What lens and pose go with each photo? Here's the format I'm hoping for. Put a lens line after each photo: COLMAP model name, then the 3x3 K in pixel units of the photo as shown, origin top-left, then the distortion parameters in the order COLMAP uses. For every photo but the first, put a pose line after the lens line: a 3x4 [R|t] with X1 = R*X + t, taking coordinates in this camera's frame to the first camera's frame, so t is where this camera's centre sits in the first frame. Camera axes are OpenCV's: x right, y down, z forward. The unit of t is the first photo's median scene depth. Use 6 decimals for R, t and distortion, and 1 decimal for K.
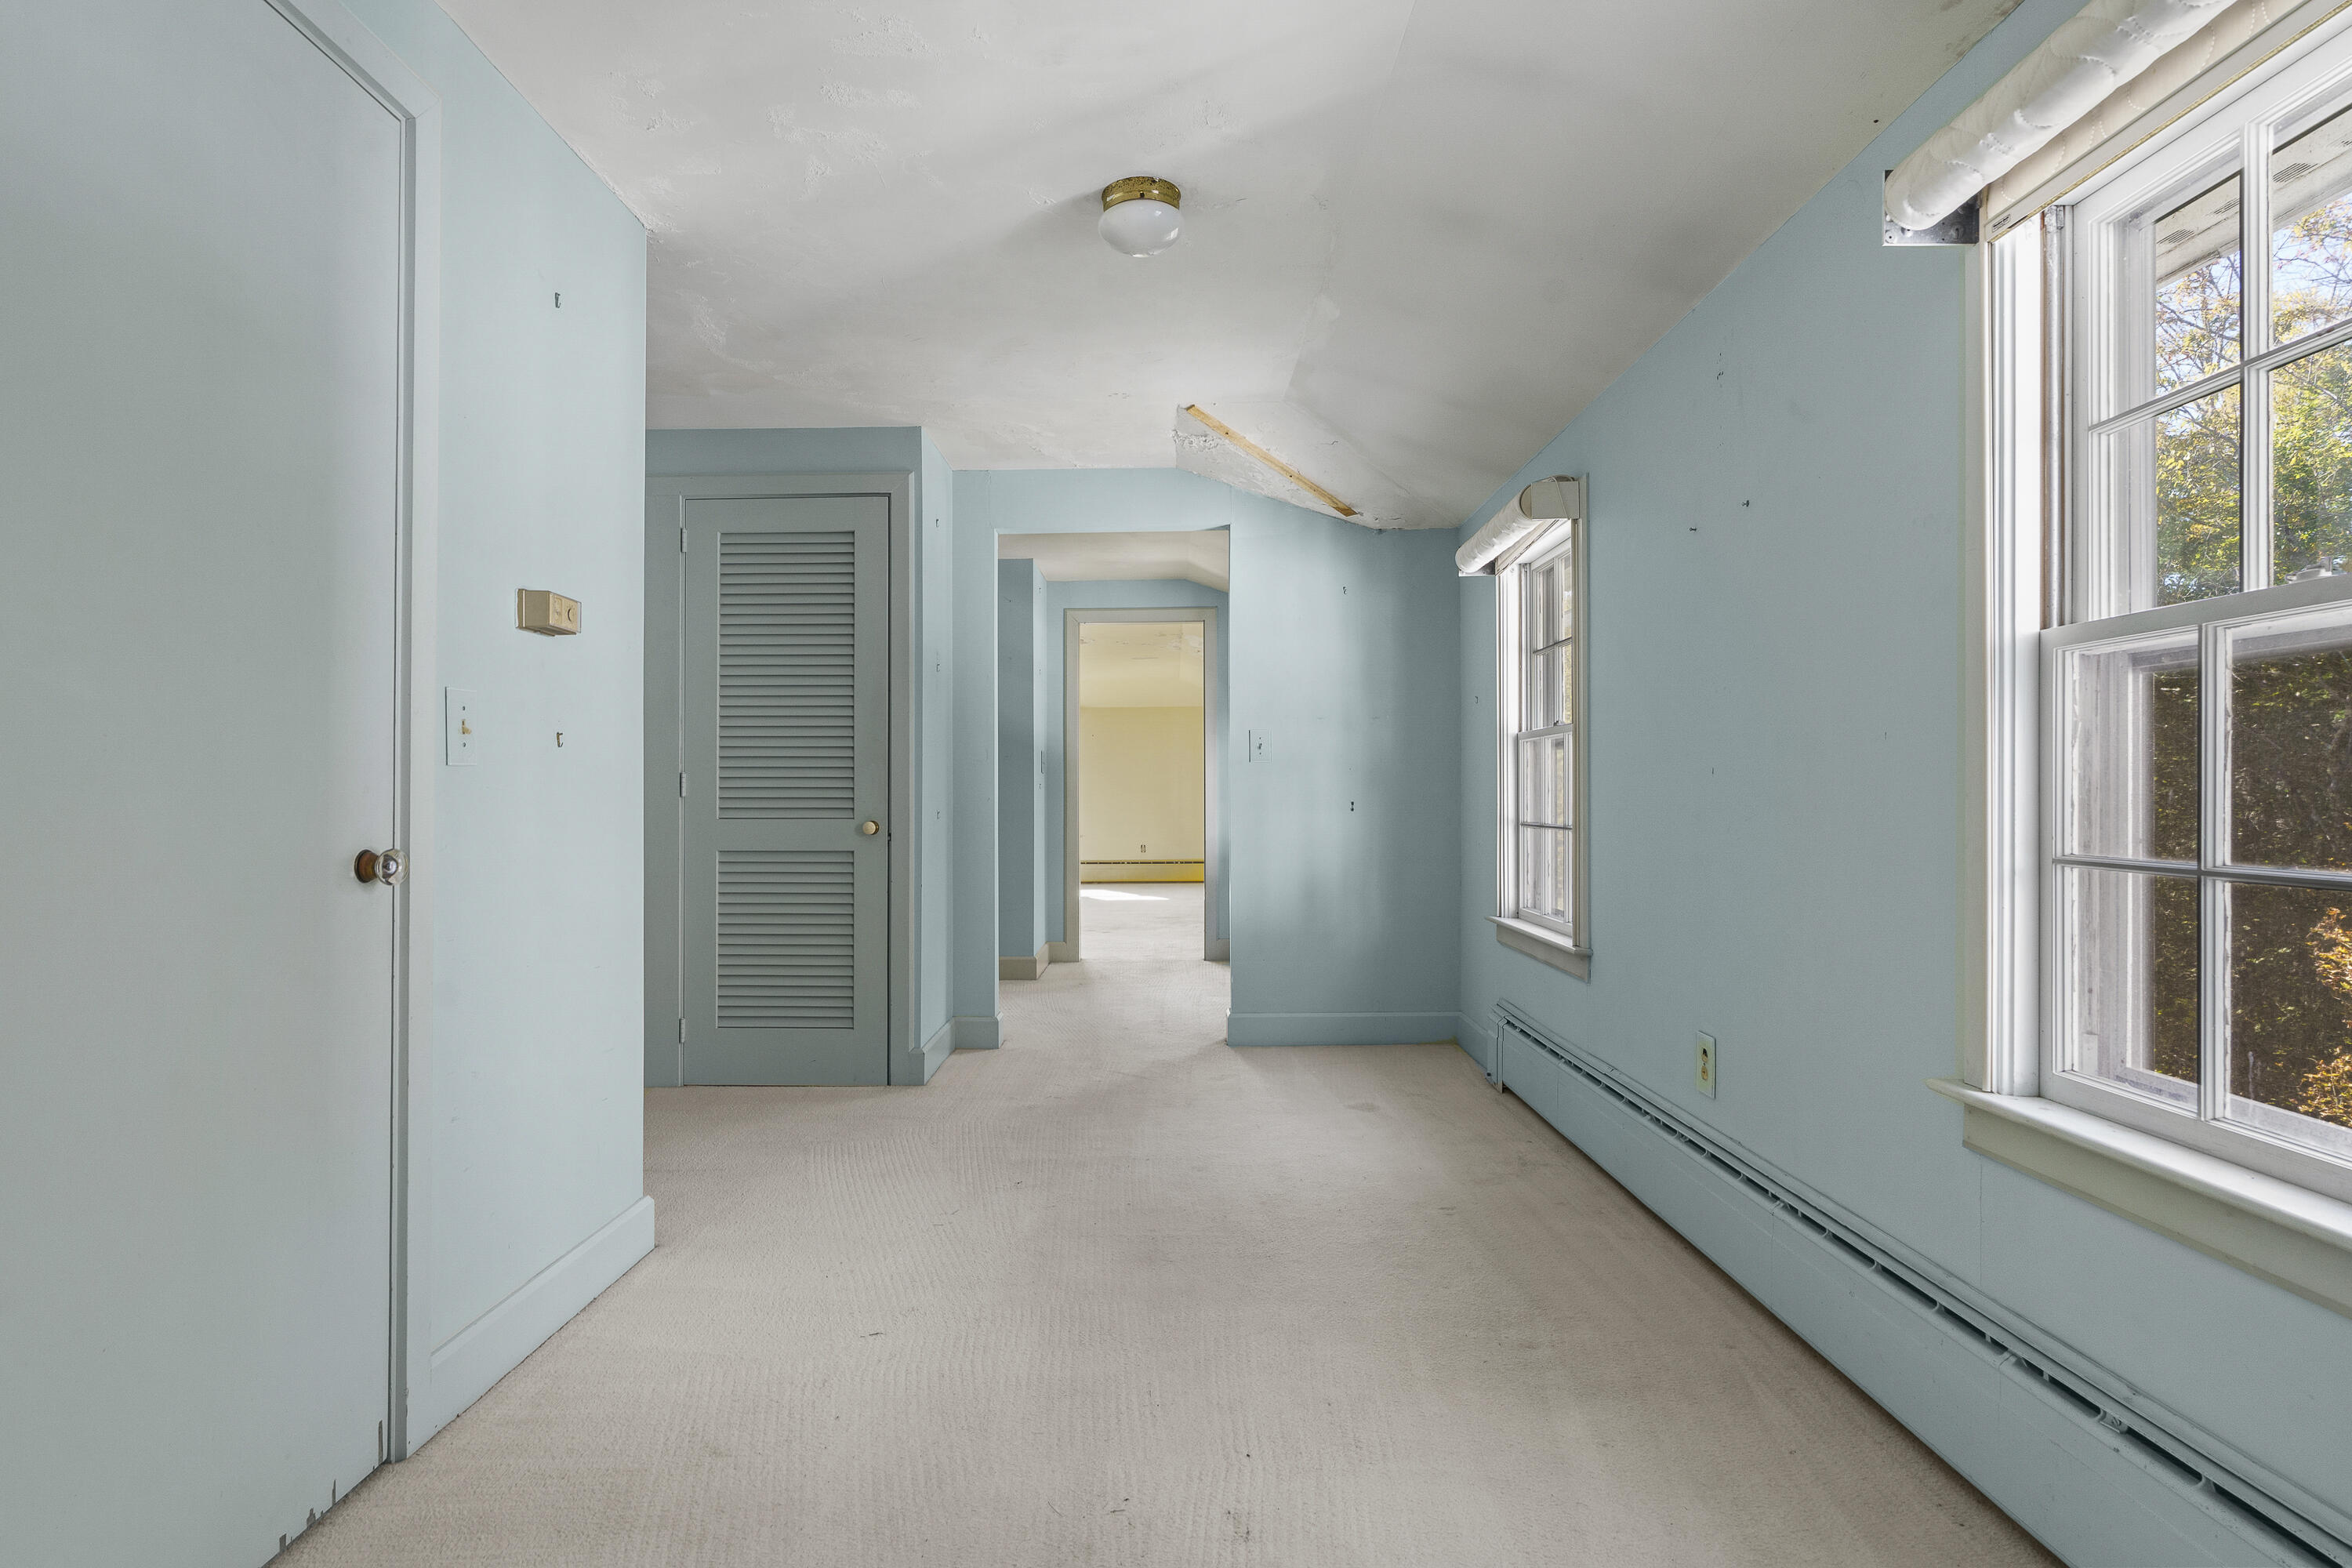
lens RADIAL K [[1244.5, 0, 1163.3], [0, 1244.5, 794.7], [0, 0, 1]] dist [-0.000531, -0.001103]
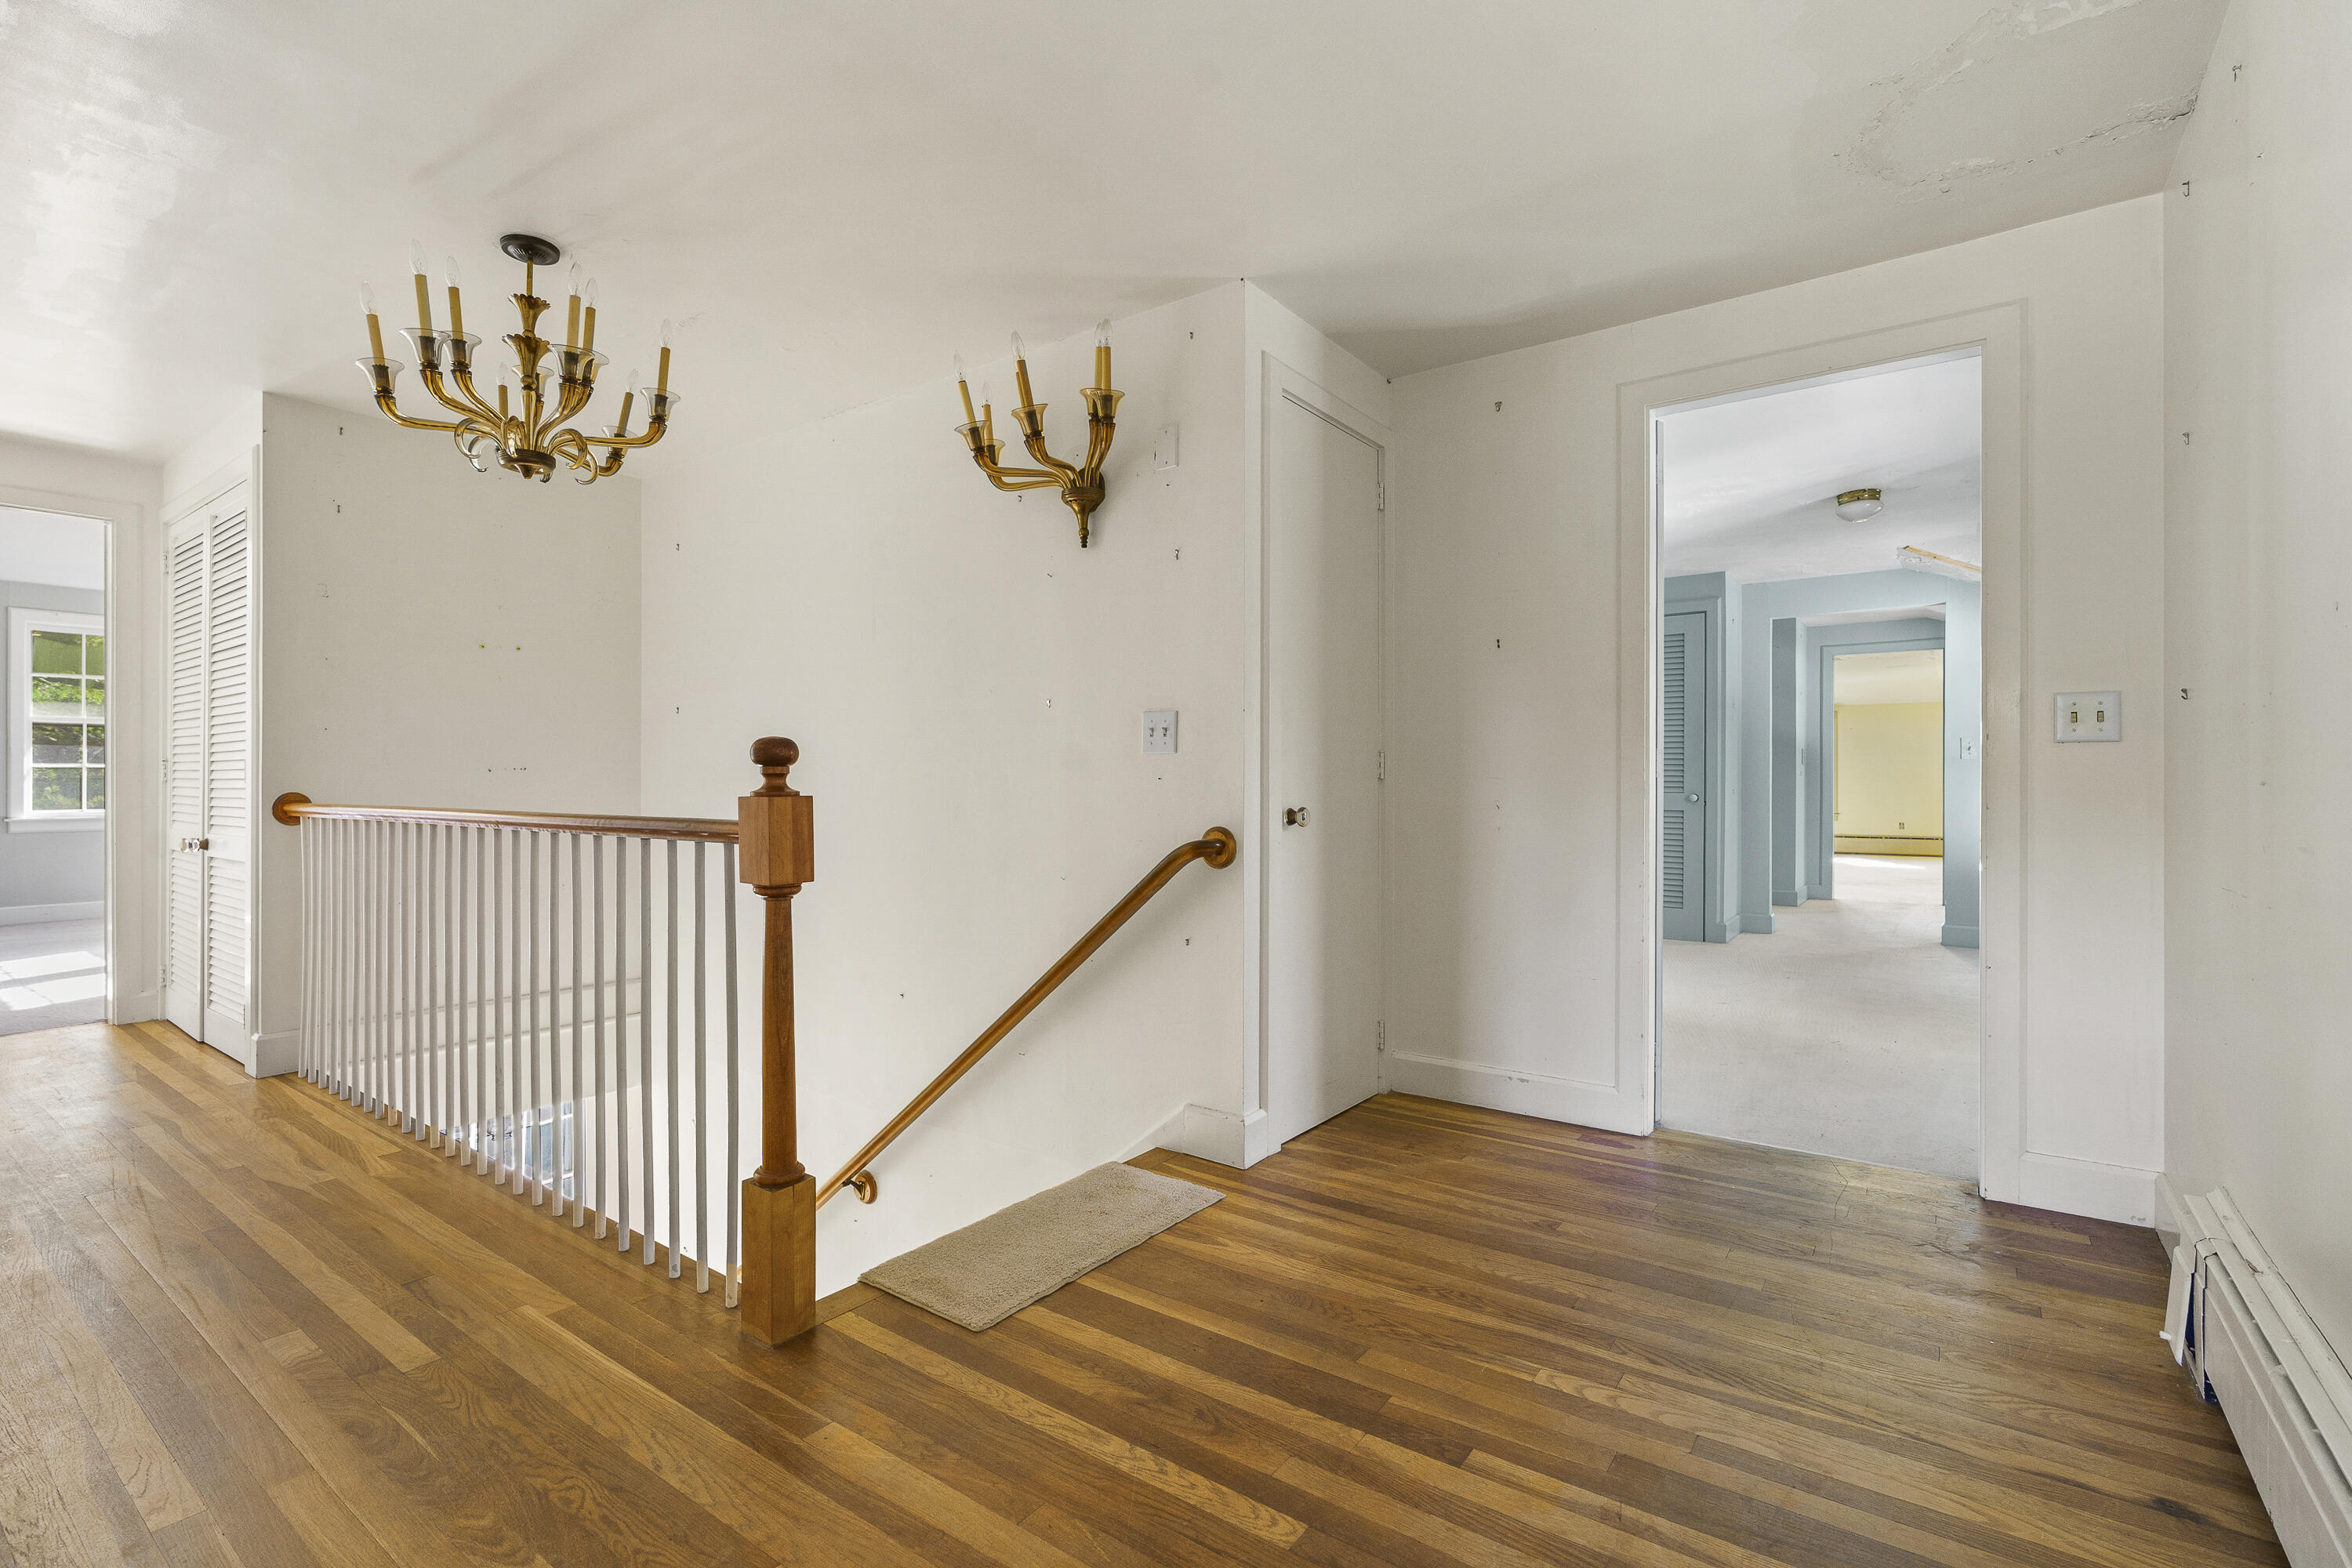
lens RADIAL K [[1074.0, 0, 1176.0], [0, 1074.0, 784.0], [0, 0, 1]] dist [-0.003569, -0.000028]
pose [[0.811229, 0.002890, -0.584721, 0.049224], [-0.000195, 0.999989, 0.004673, -0.000332], [0.584728, -0.003677, 0.811221, -0.527618]]
